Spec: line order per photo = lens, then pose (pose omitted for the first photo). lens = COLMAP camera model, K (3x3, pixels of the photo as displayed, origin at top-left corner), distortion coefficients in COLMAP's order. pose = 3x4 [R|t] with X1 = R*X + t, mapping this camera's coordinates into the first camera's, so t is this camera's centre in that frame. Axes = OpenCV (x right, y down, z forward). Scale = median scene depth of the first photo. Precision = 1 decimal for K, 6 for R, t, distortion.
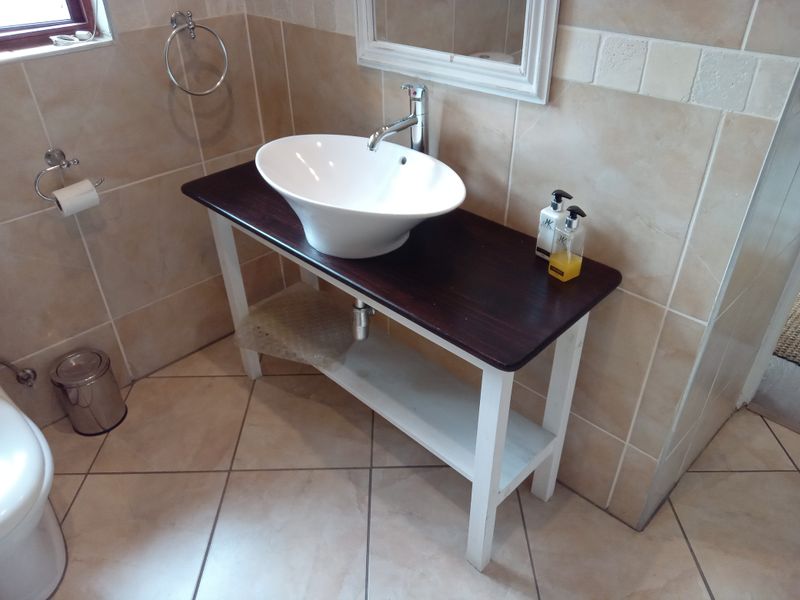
lens RADIAL K [[597.1, 0, 399.8], [0, 597.1, 299.4], [0, 0, 1]] dist [0.047952, -0.052096]
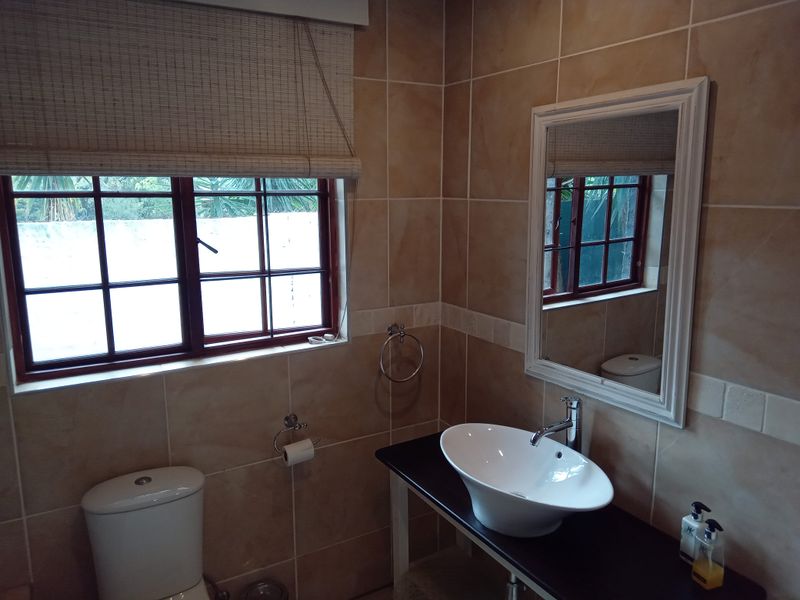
lens RADIAL K [[597.1, 0, 399.3], [0, 597.1, 298.5], [0, 0, 1]] dist [0.047952, -0.052096]
pose [[0.967355, 0.052431, -0.247940, -0.021575], [-0.147321, 0.912411, -0.381840, -0.008824], [0.206203, 0.405902, 0.890350, -0.265670]]
